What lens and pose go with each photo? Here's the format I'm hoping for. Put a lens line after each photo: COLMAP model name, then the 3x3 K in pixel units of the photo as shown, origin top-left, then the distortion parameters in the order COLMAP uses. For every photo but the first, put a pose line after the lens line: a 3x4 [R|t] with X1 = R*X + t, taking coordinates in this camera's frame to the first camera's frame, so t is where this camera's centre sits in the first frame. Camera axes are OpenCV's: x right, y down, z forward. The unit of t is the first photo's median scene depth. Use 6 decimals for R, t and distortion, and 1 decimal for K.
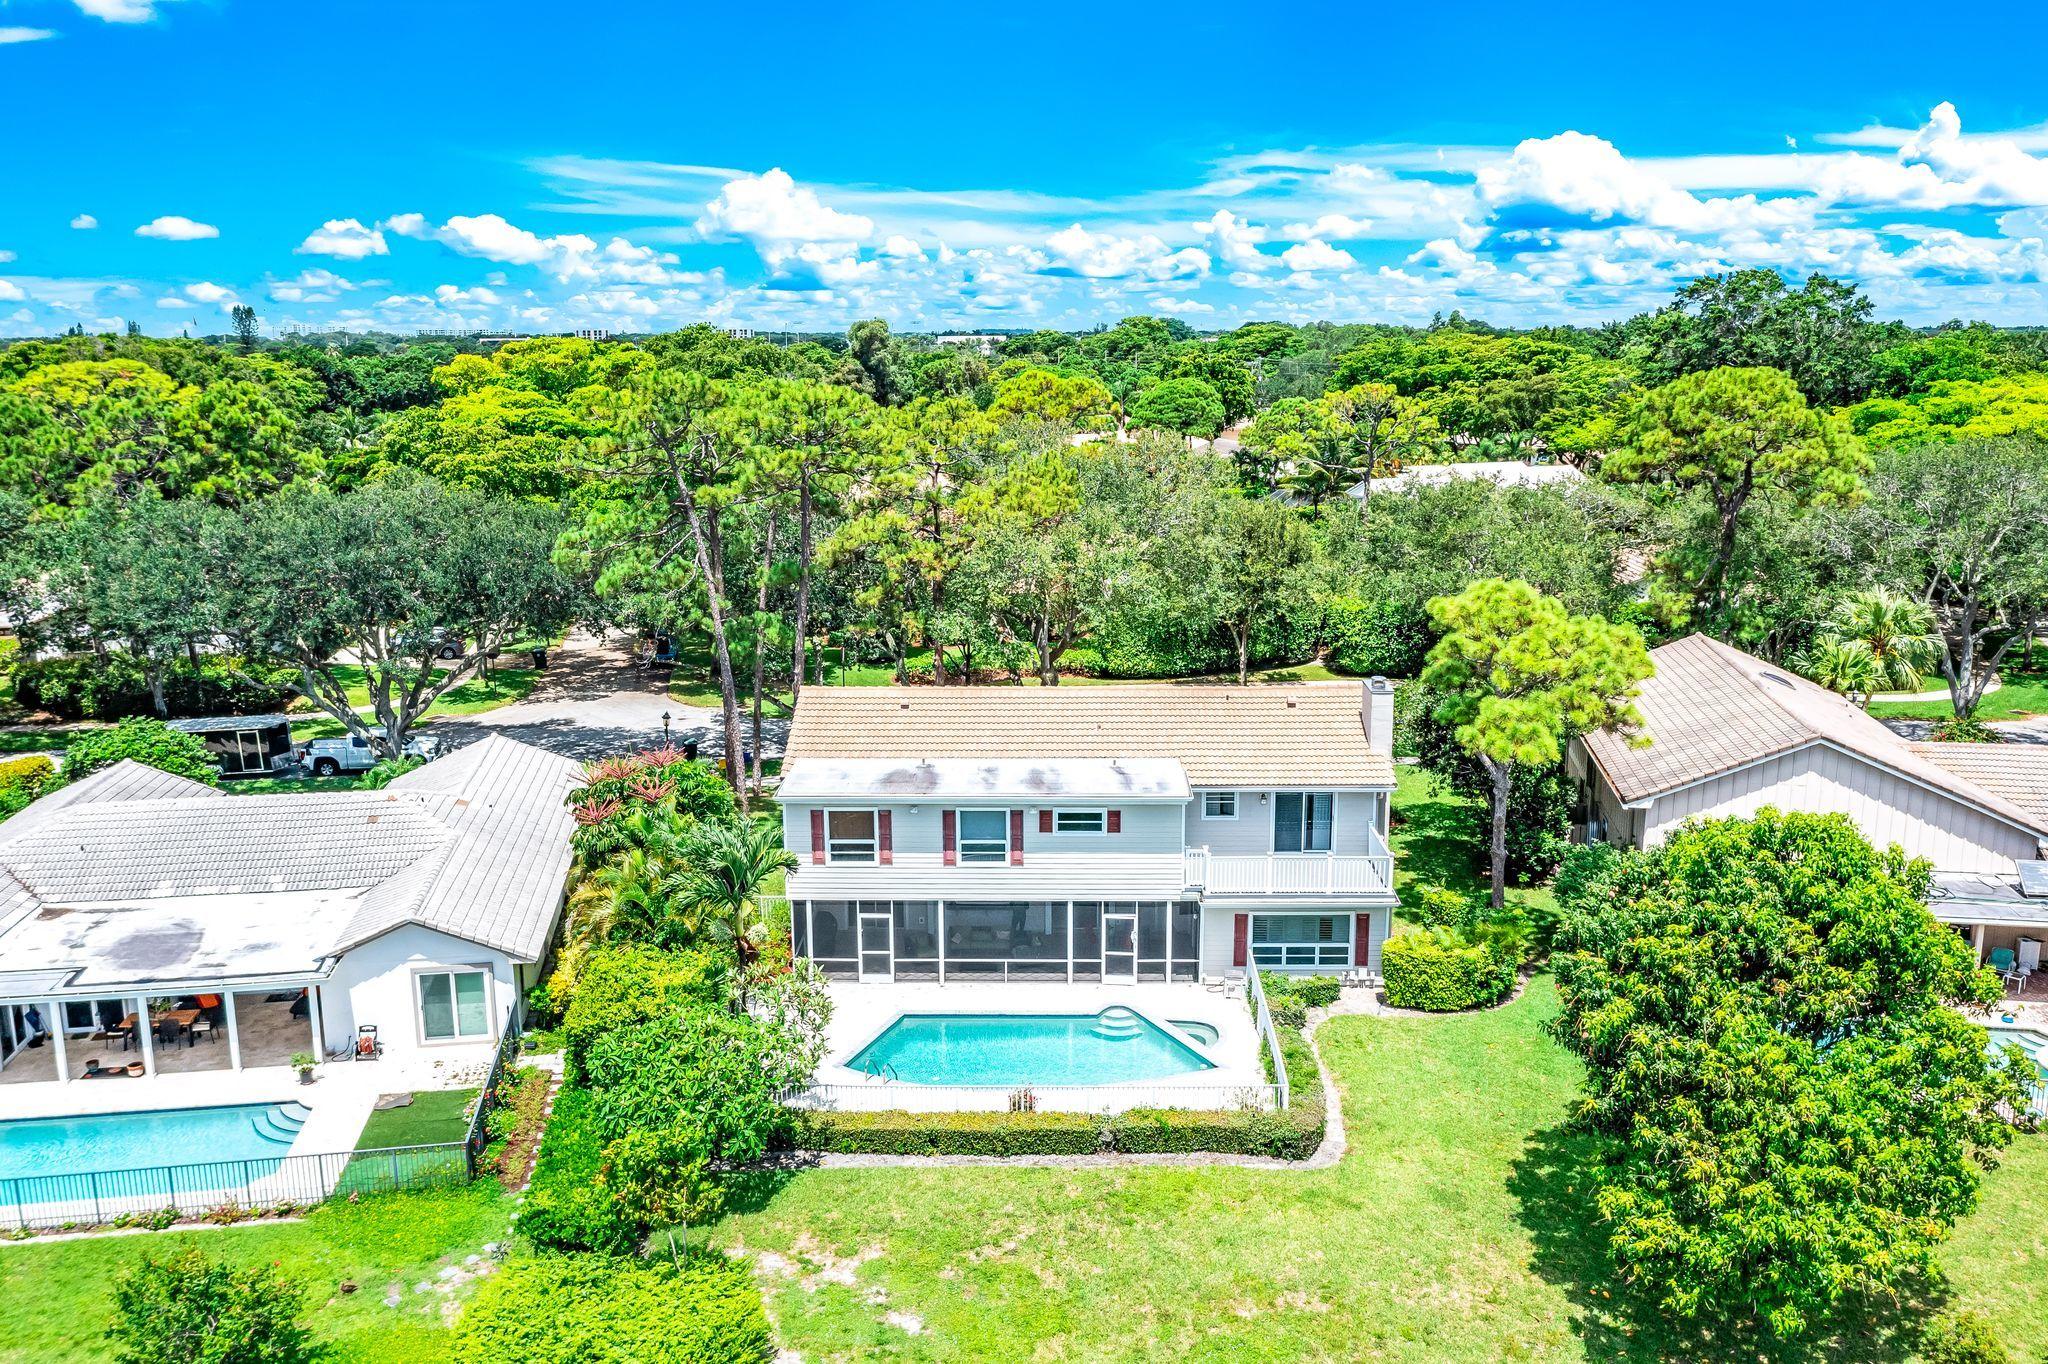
lens RADIAL K [[1698.7, 0, 1024.0], [0, 1698.7, 682.0], [0, 0, 1]] dist [-0.010351, -0.000373]
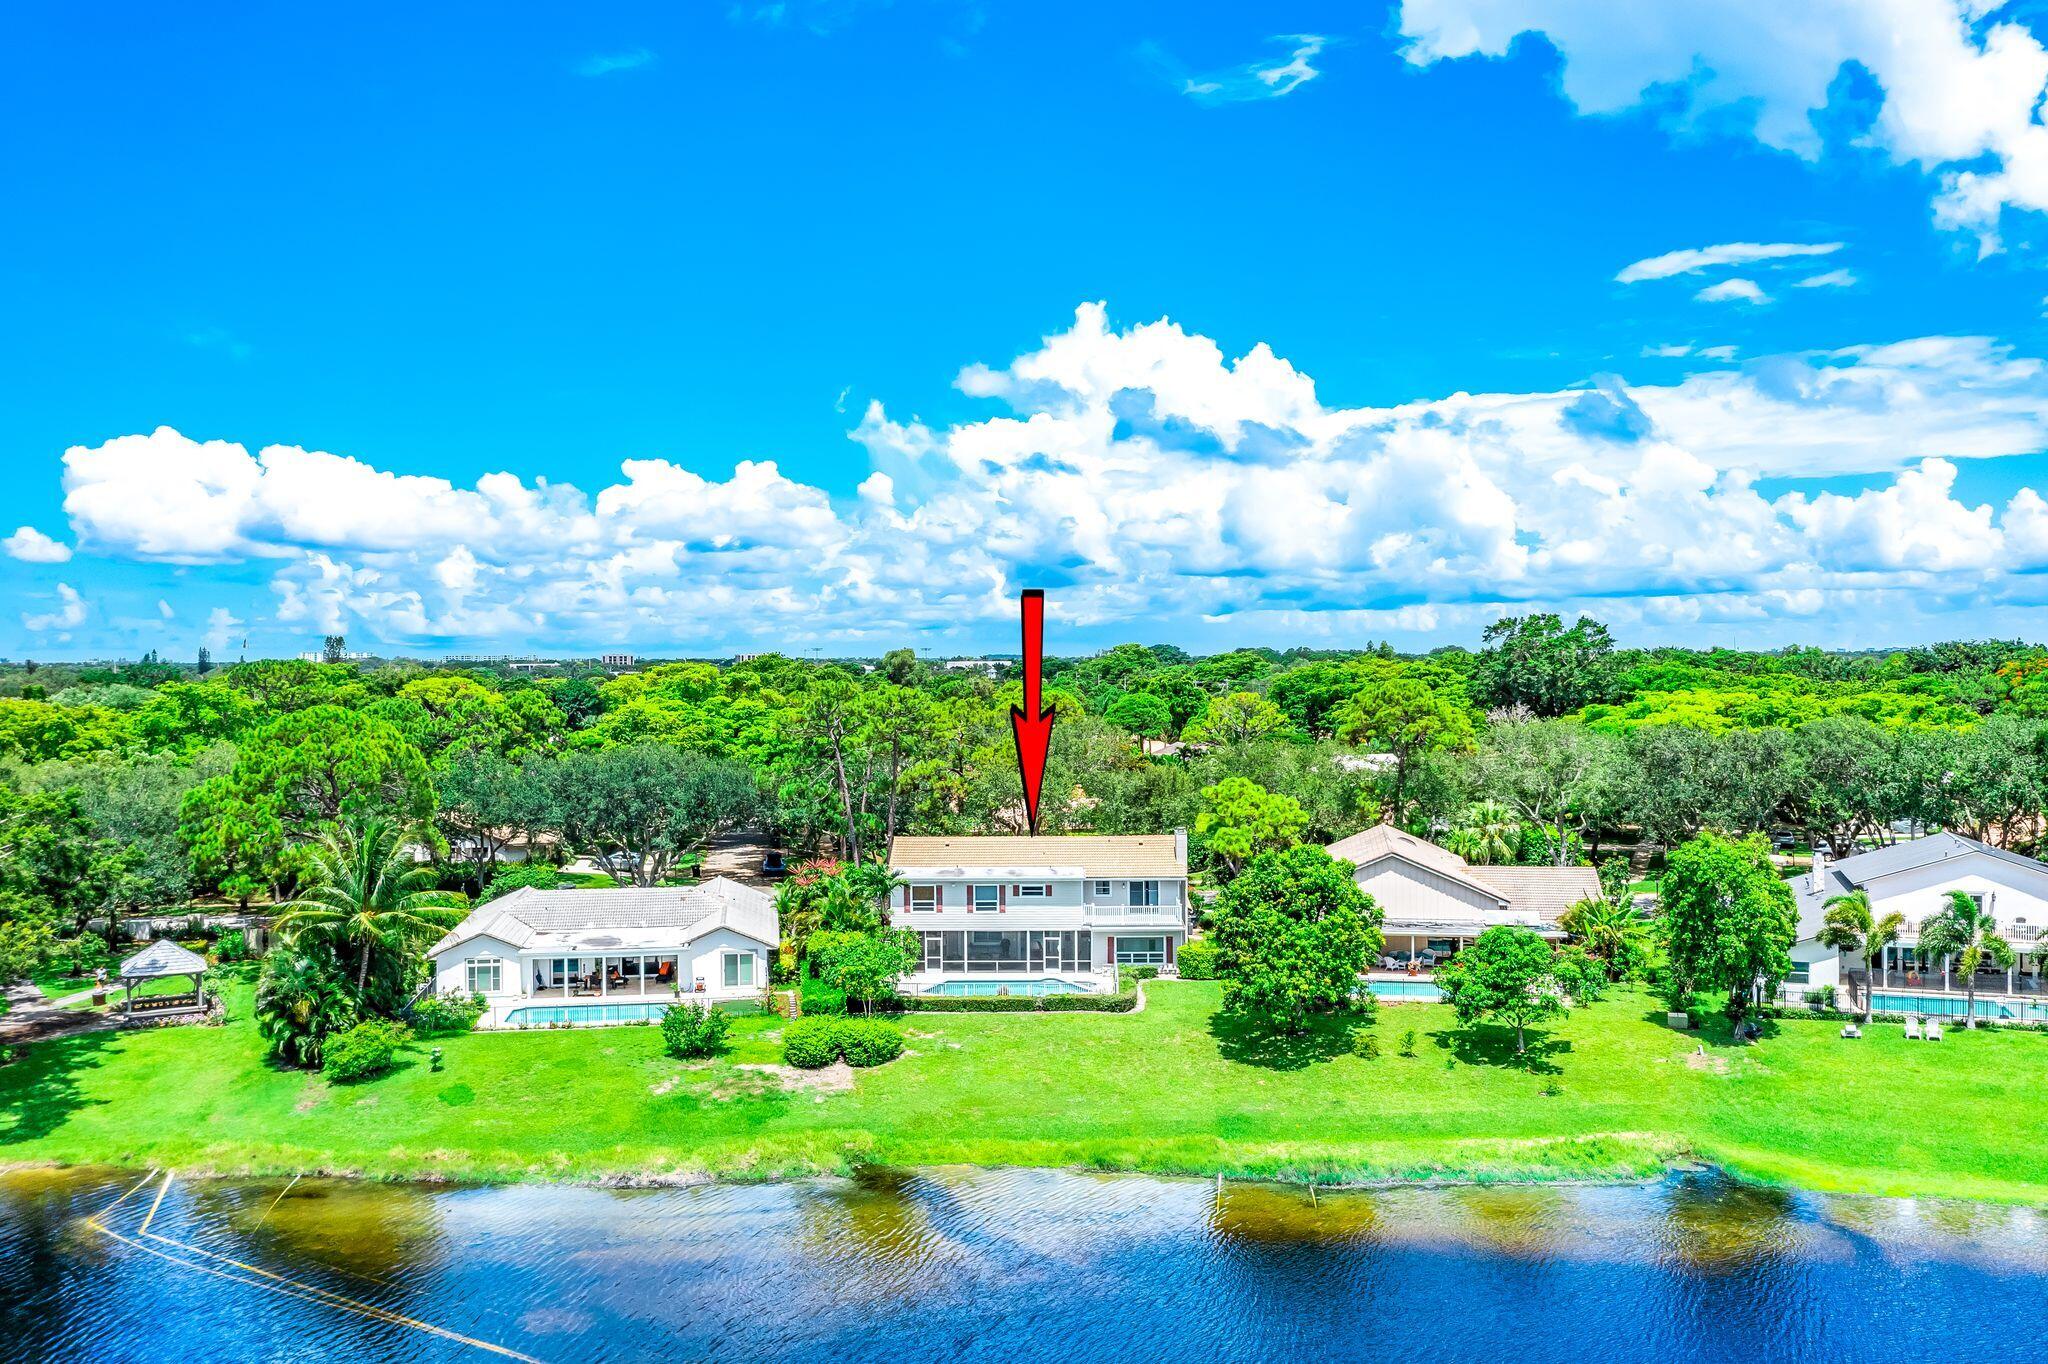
lens RADIAL K [[1698.7, 0, 1024.0], [0, 1698.7, 682.0], [0, 0, 1]] dist [-0.010351, -0.000373]
pose [[0.999993, -0.001634, -0.003418, 0.029696], [0.000964, 0.982260, -0.187521, 0.218379], [0.003664, 0.187516, 0.982255, -1.086403]]
